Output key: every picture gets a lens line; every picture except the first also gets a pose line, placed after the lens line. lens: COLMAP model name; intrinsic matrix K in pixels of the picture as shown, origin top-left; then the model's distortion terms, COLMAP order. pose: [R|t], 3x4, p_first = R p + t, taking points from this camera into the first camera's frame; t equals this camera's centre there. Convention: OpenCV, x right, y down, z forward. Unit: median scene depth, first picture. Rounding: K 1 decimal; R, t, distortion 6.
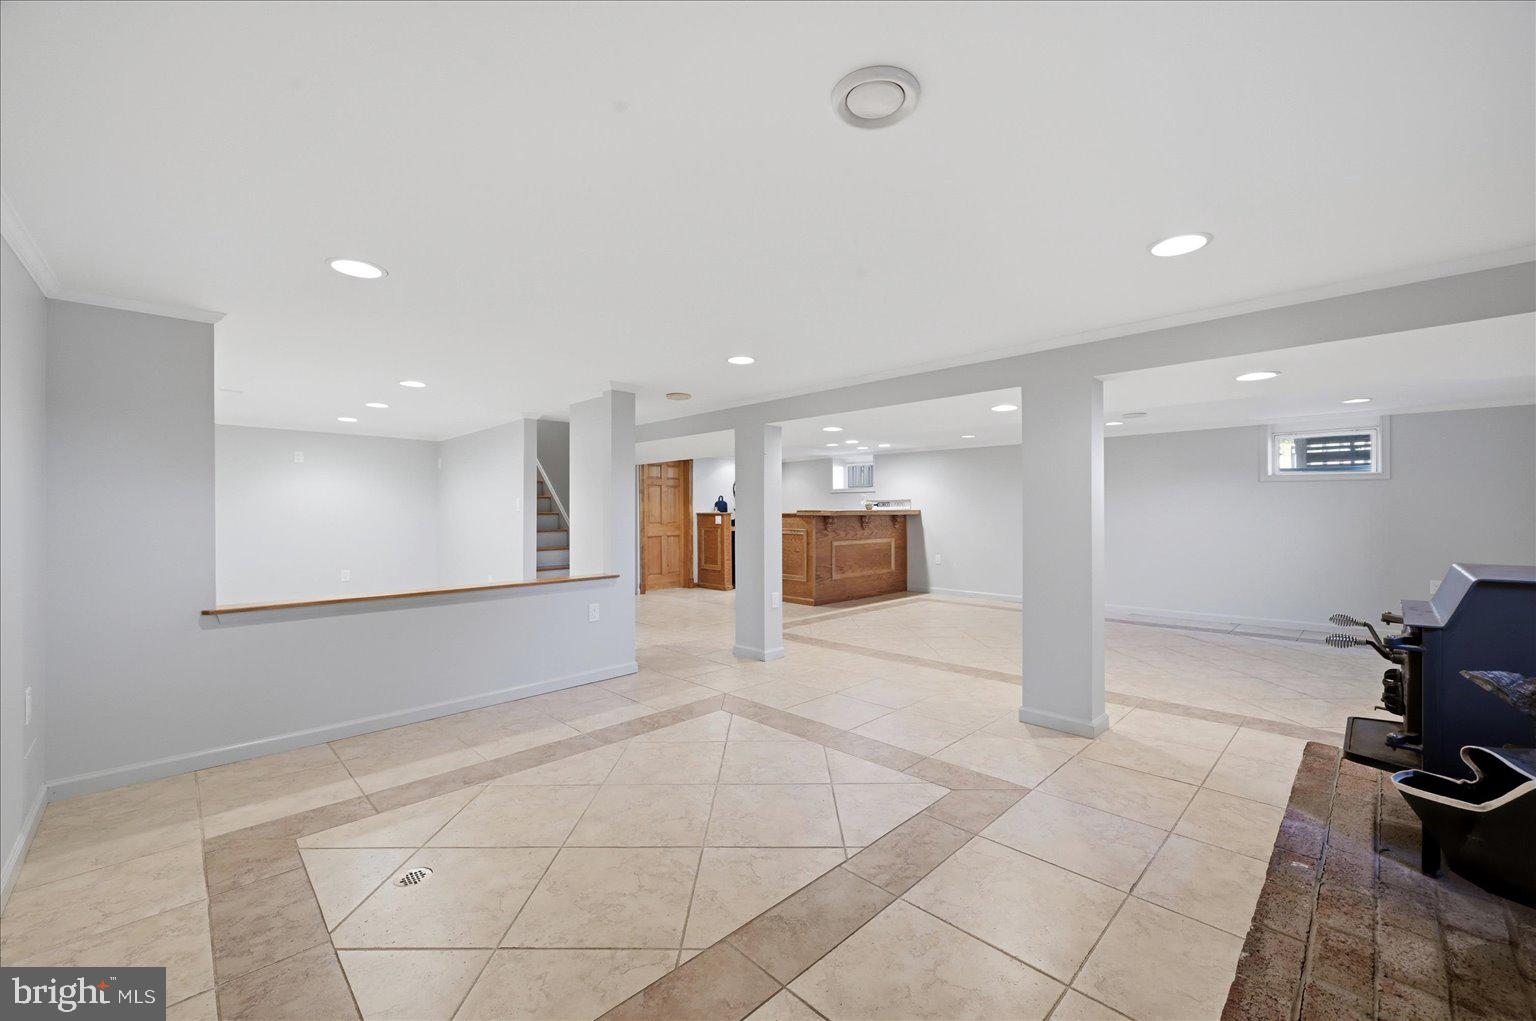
lens RADIAL K [[611.0, 0, 769.6], [0, 611.0, 507.3], [0, 0, 1]] dist [0.001388, 0.000068]
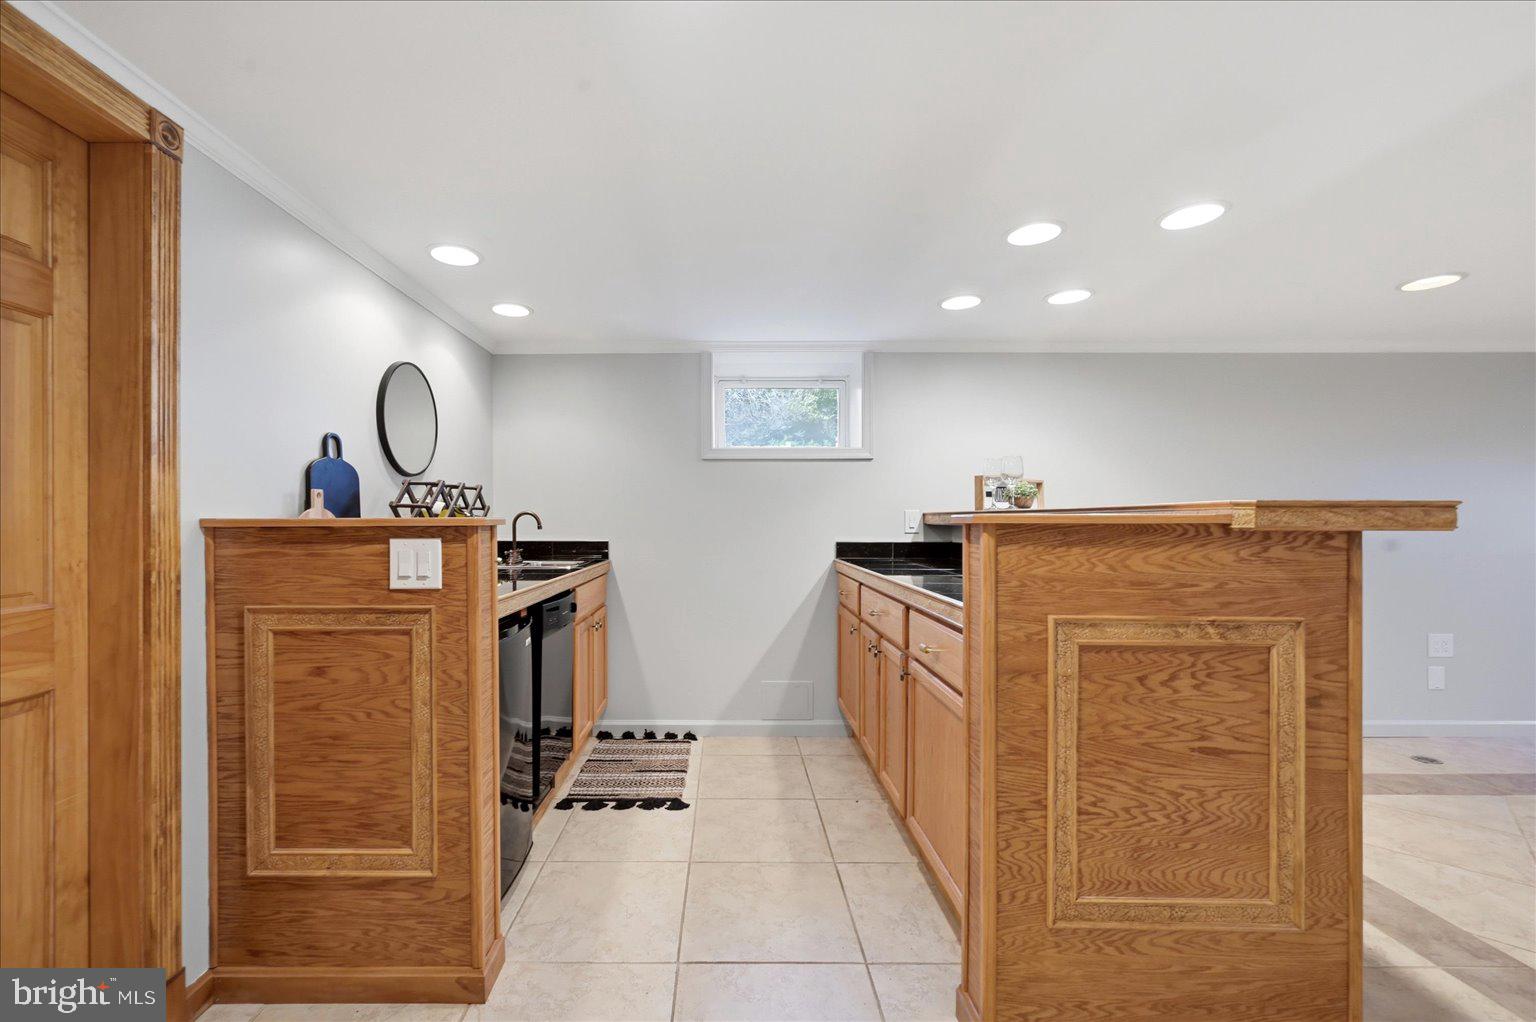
lens RADIAL K [[627.9, 0, 760.1], [0, 627.9, 511.6], [0, 0, 1]] dist [0.001628, 0.000263]
pose [[0.715443, 0.004232, 0.698658, -0.131174], [0.004354, 0.999935, -0.010516, 0.008987], [-0.698657, 0.010565, 0.715378, 0.793158]]
